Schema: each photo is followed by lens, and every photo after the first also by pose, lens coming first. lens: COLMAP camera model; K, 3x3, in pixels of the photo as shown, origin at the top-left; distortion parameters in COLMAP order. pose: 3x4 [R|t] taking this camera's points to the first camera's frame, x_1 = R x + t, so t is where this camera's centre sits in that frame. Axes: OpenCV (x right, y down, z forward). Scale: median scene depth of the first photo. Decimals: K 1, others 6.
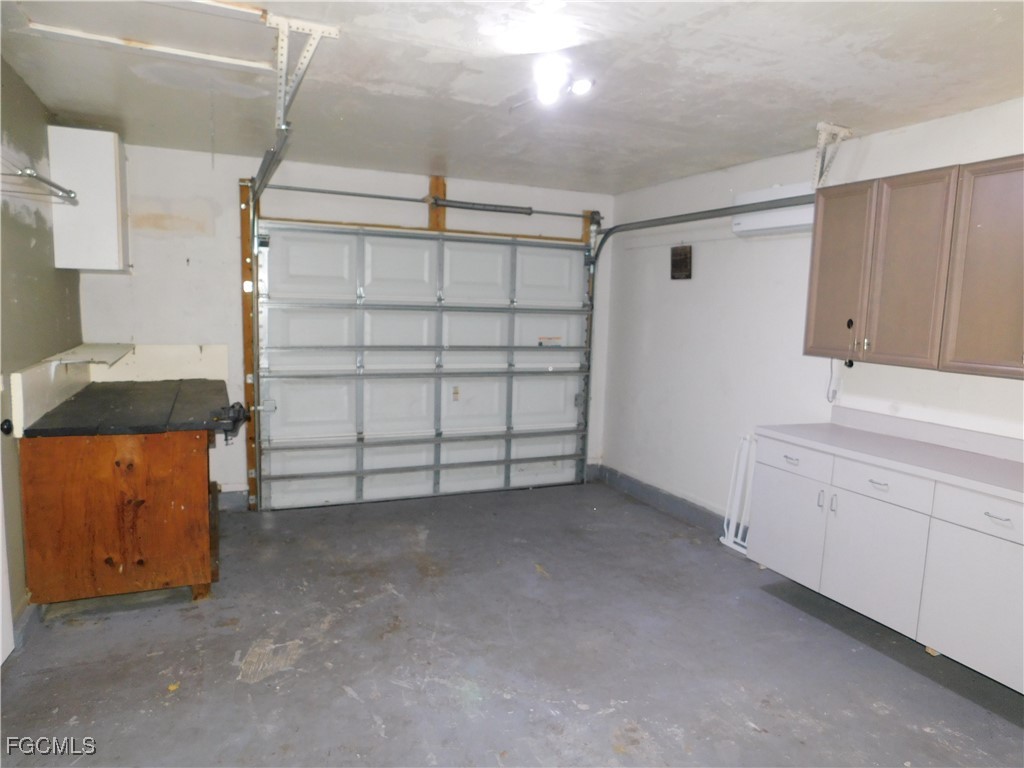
lens RADIAL K [[681.2, 0, 515.3], [0, 681.2, 388.6], [0, 0, 1]] dist [-0.067091, 0.051327]
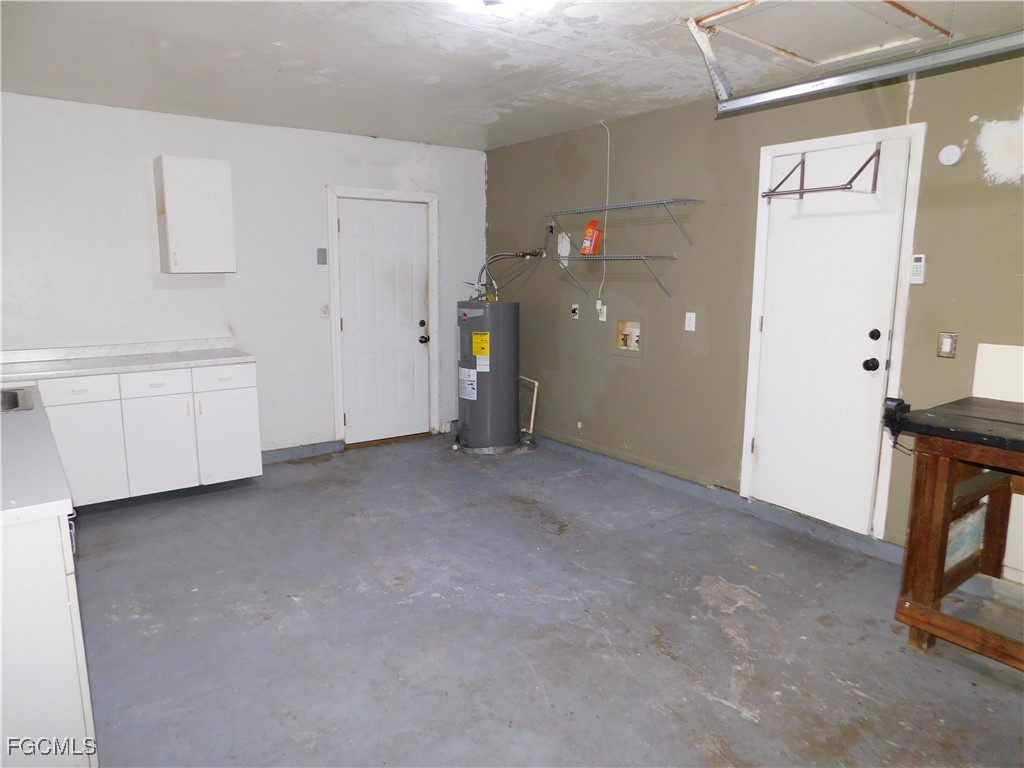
lens RADIAL K [[681.2, 0, 515.3], [0, 681.2, 388.6], [0, 0, 1]] dist [-0.067091, 0.051327]
pose [[-0.974226, -0.001097, -0.225571, 0.214857], [-0.065545, 0.958219, 0.278425, -0.202310], [0.215841, 0.286034, -0.933594, 1.872494]]
